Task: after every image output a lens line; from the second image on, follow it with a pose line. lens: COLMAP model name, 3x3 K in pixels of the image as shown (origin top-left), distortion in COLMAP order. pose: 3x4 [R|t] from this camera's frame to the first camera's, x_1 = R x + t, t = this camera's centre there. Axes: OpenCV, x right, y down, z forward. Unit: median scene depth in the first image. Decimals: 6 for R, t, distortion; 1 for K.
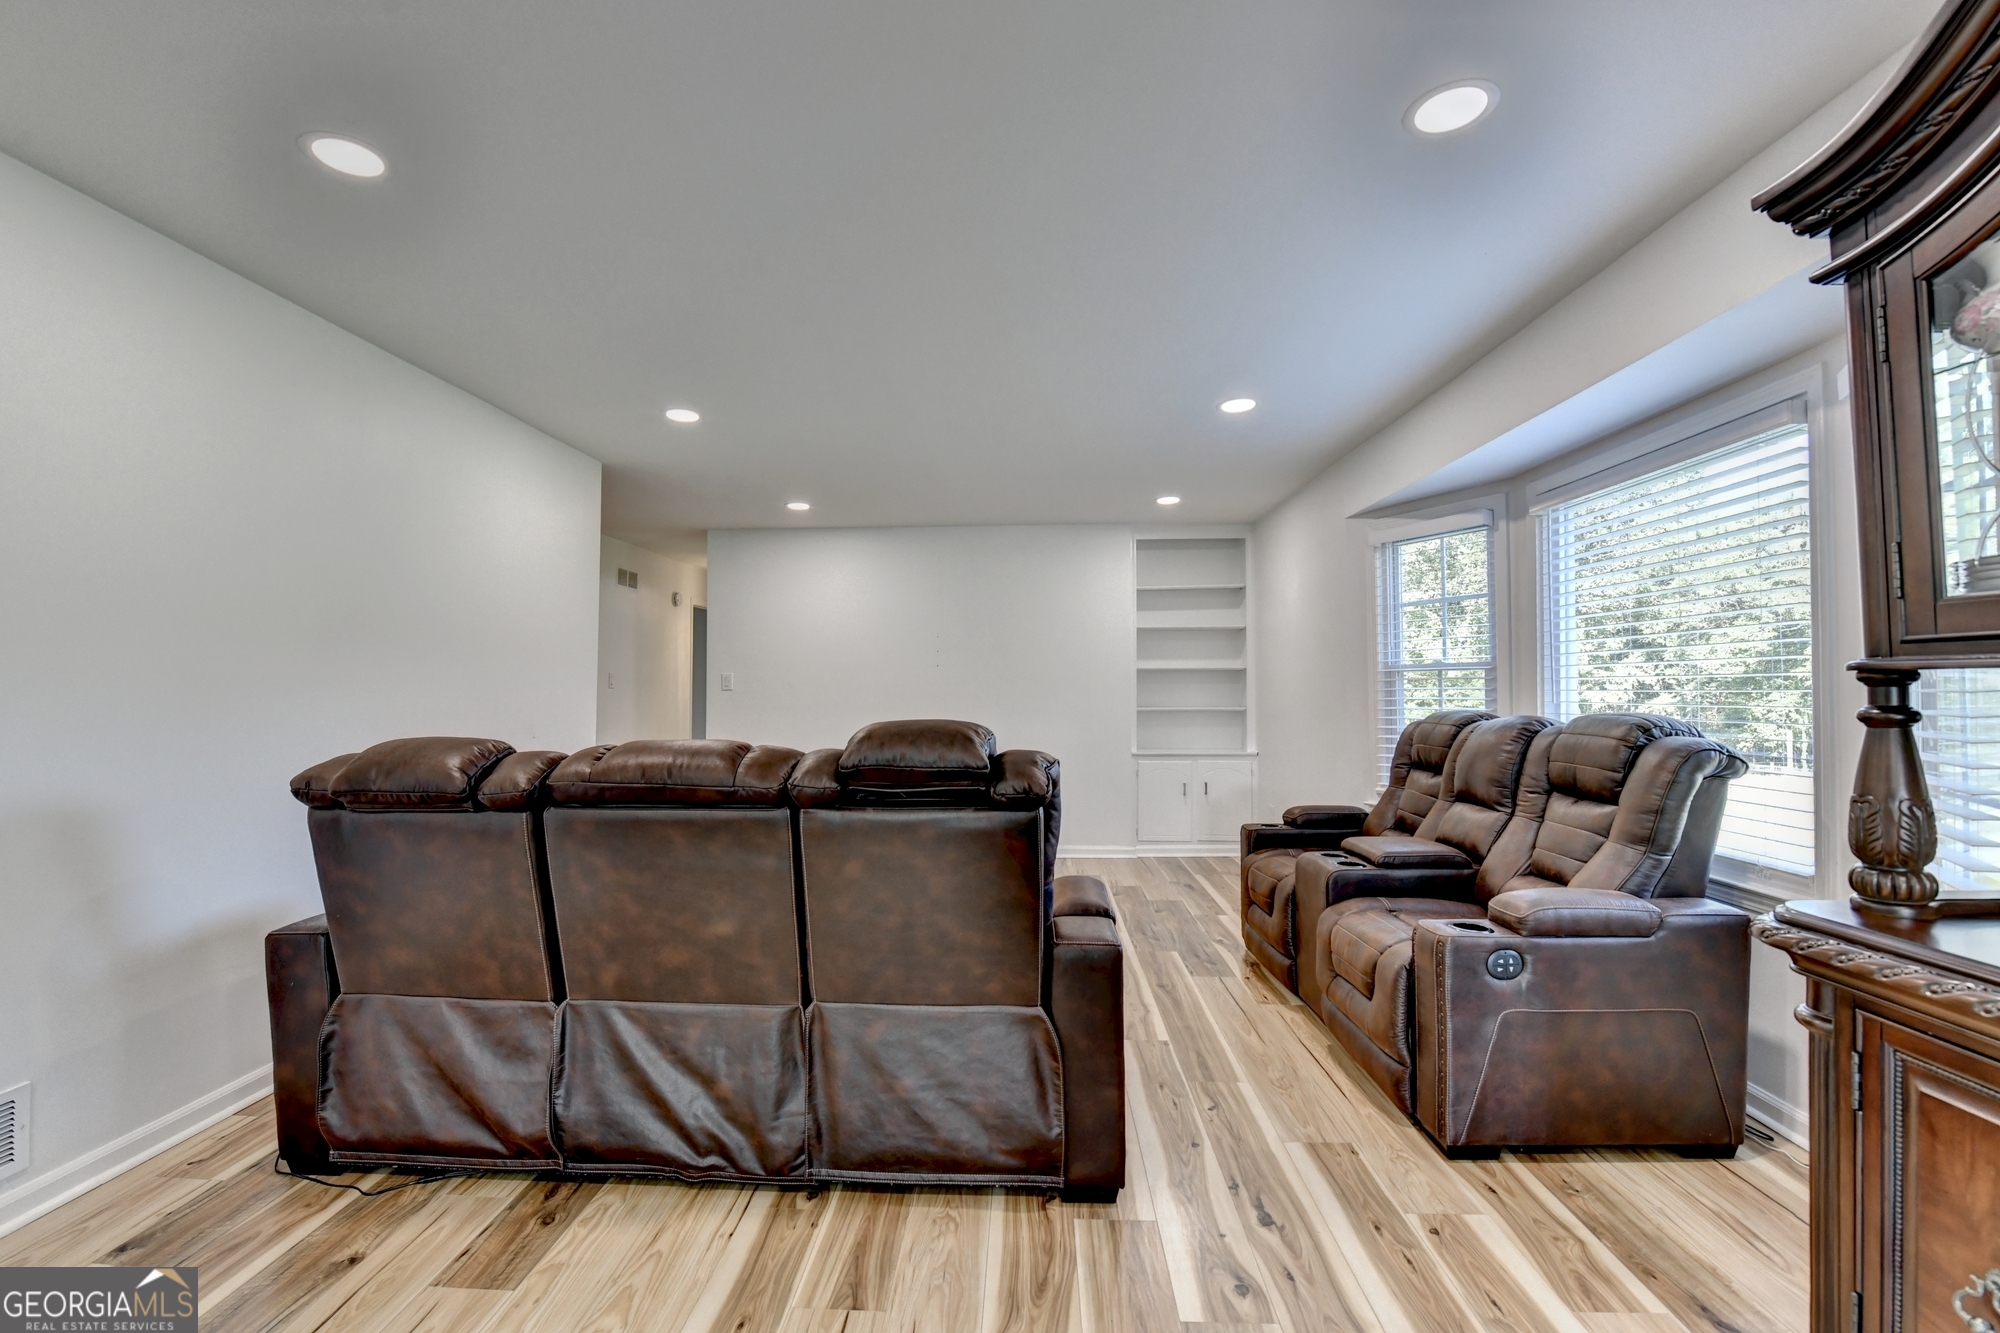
lens RADIAL K [[851.1, 0, 982.2], [0, 851.1, 670.1], [0, 0, 1]] dist [-0.013921, -0.001730]
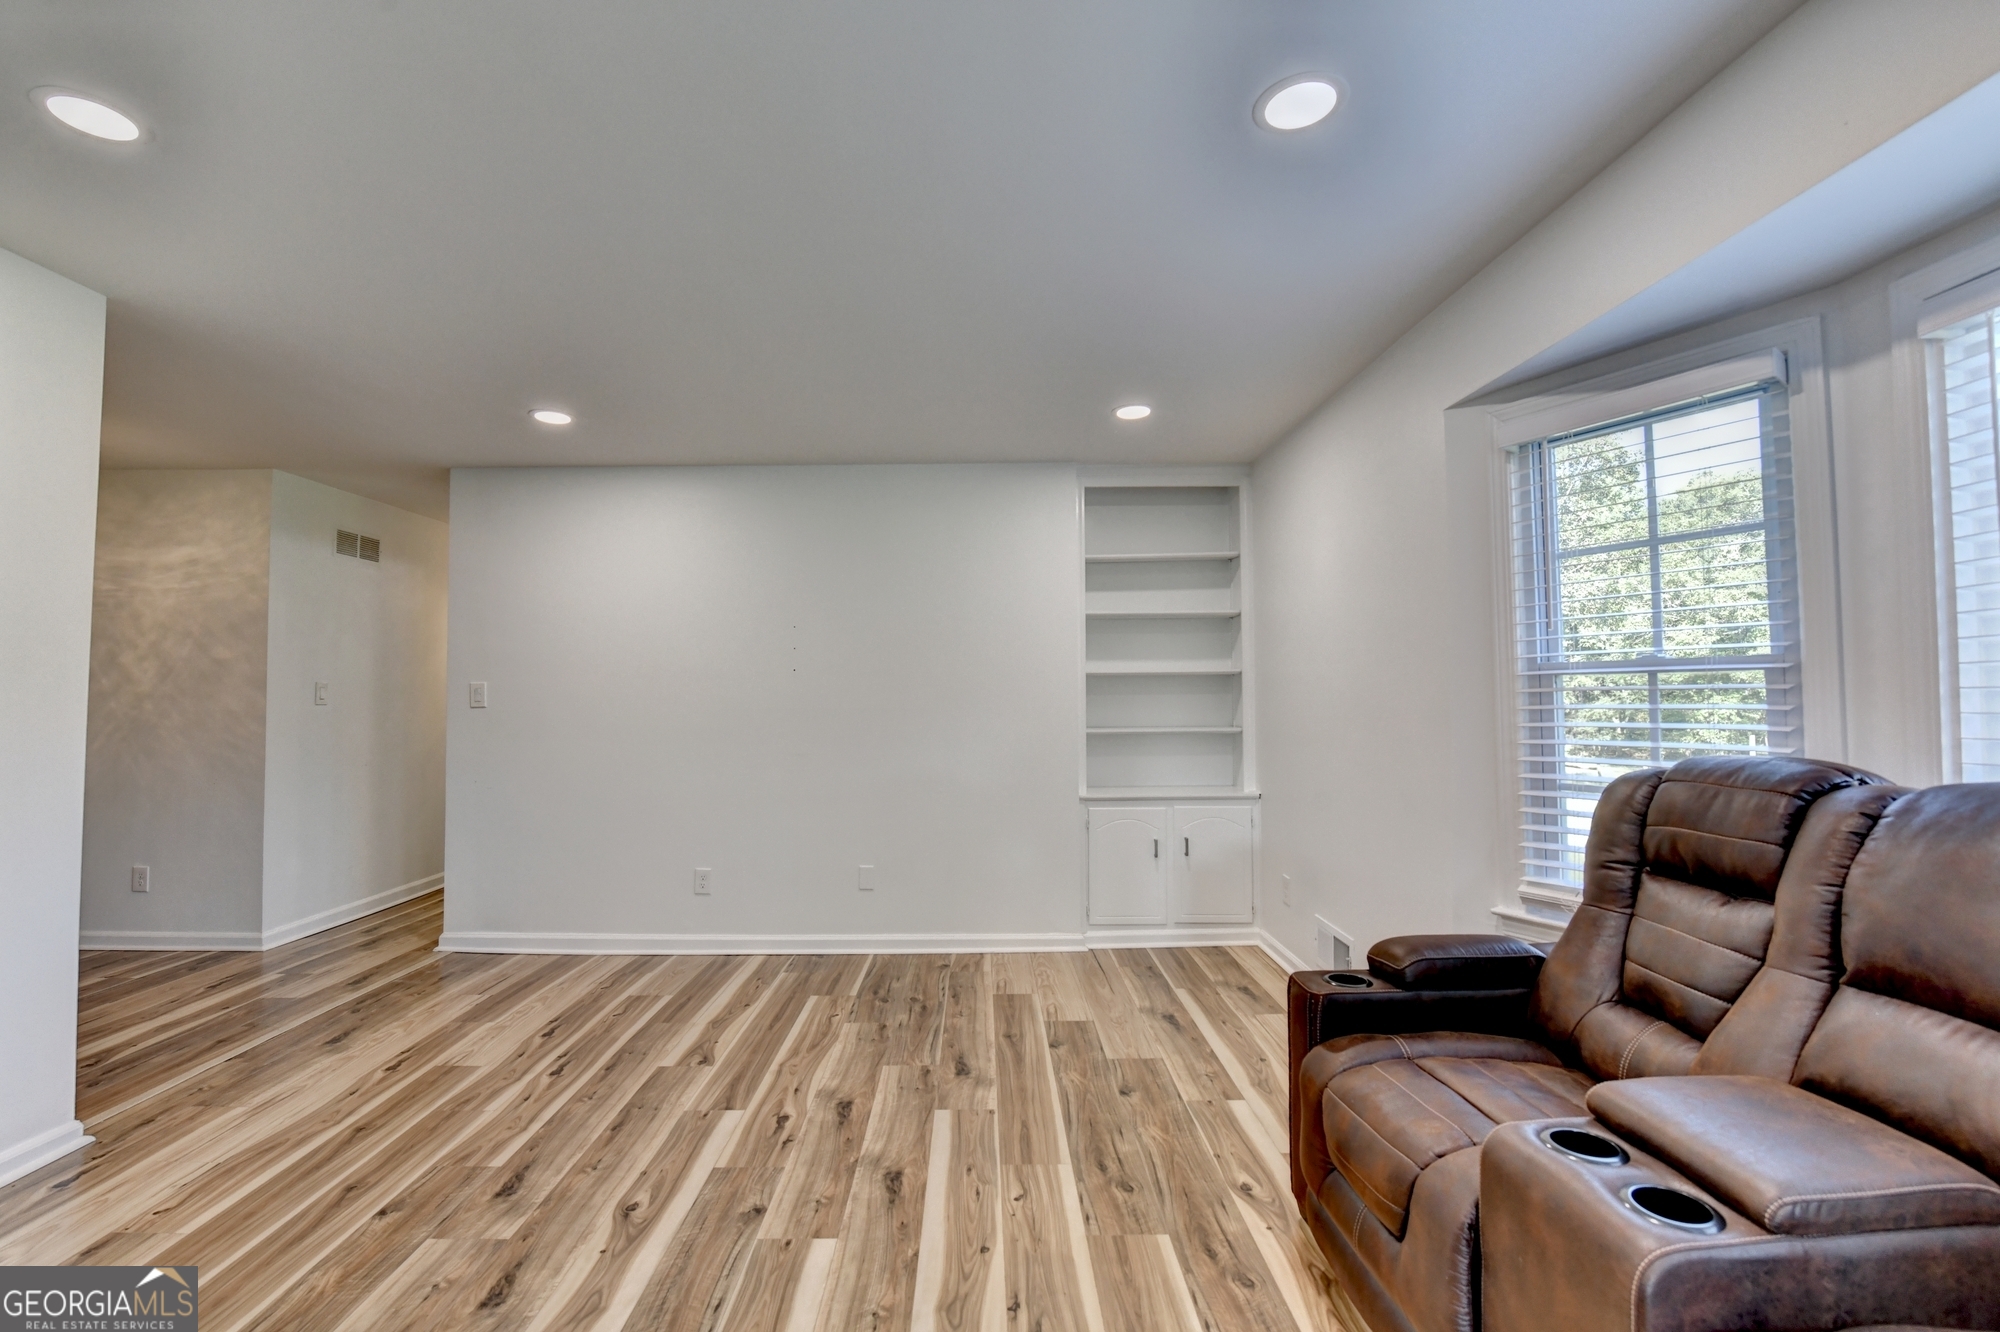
lens RADIAL K [[851.1, 0, 995.4], [0, 851.1, 670.6], [0, 0, 1]] dist [-0.013921, -0.001730]
pose [[0.997189, -0.003864, 0.074826, 0.066570], [0.004399, 0.999966, -0.006988, 0.000825], [-0.074797, 0.007297, 0.997172, 0.370279]]
